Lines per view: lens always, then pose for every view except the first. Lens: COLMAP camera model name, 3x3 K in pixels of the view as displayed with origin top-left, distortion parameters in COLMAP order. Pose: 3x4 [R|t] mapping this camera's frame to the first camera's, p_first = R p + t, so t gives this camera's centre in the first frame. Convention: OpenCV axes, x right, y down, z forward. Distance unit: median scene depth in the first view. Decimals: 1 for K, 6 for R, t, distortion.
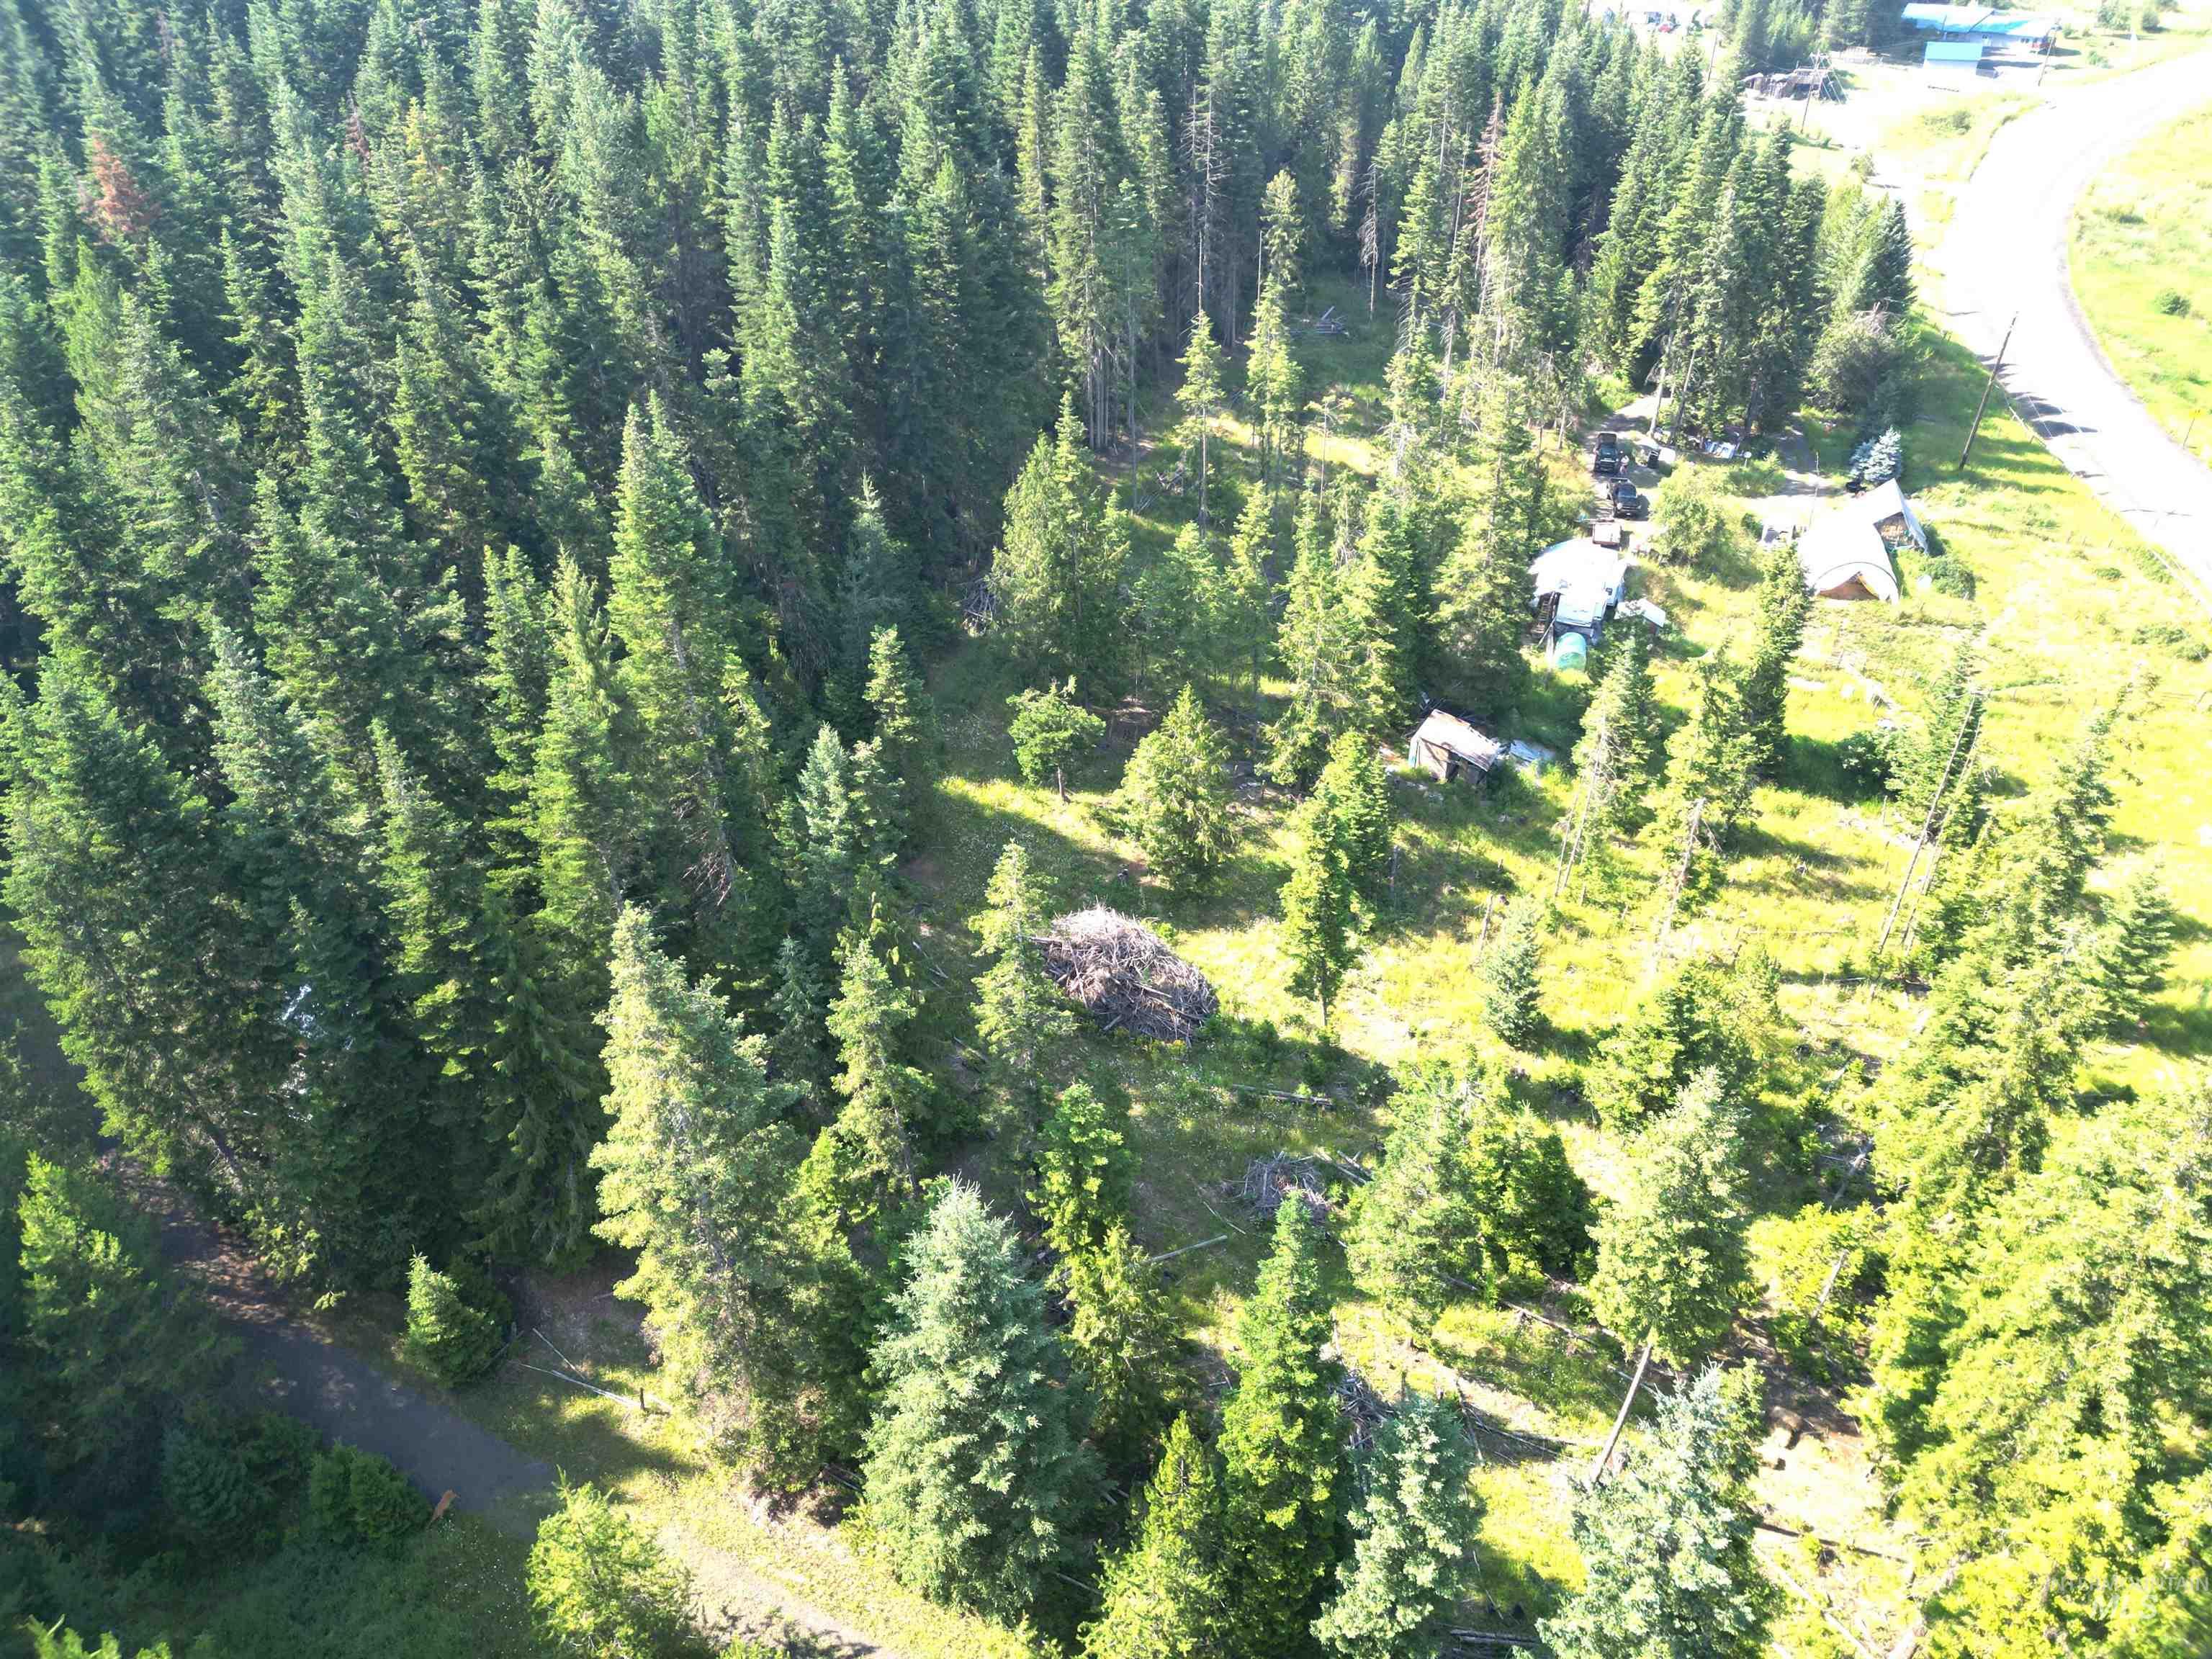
lens RADIAL K [[1488.2, 0, 1106.0], [0, 1488.2, 829.5], [0, 0, 1]] dist [0.007021, 0.001735]
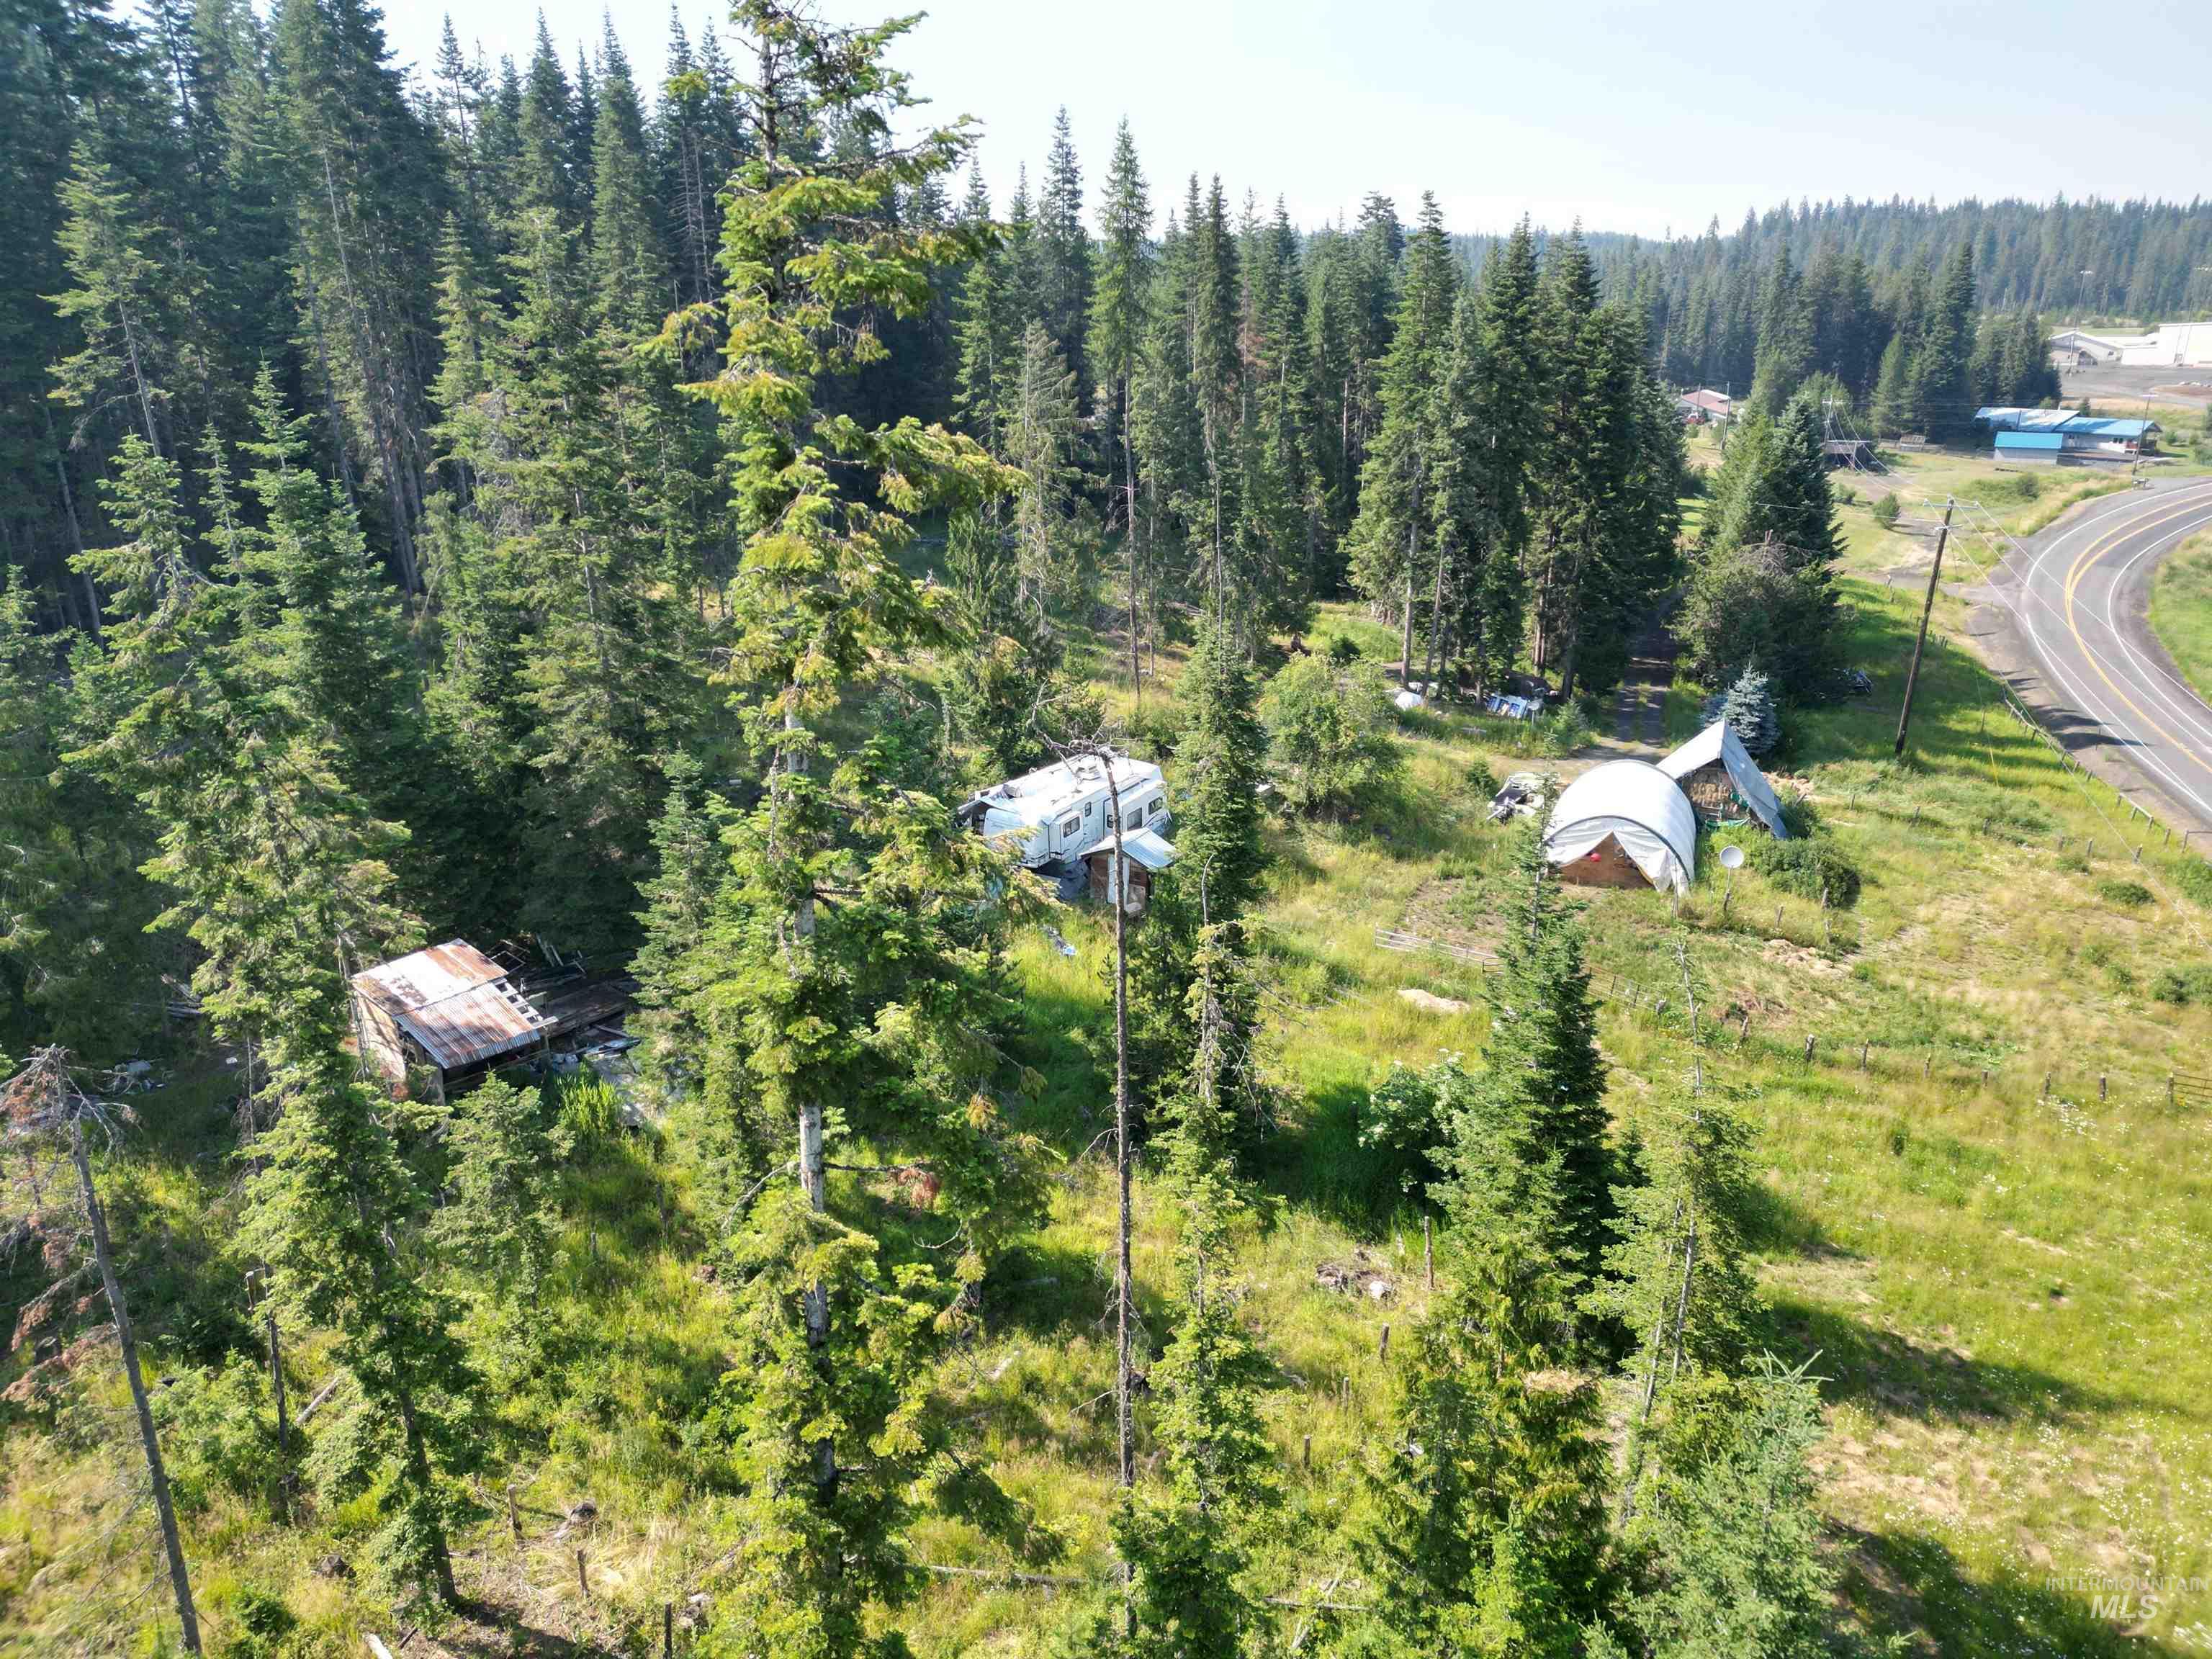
lens RADIAL K [[1488.2, 0, 1106.0], [0, 1488.2, 829.5], [0, 0, 1]] dist [0.007021, 0.001735]
pose [[0.989907, 0.066321, -0.125241, 0.354243], [-0.100744, 0.950866, -0.292753, 0.003960], [0.099671, 0.302416, 0.947951, 0.420140]]
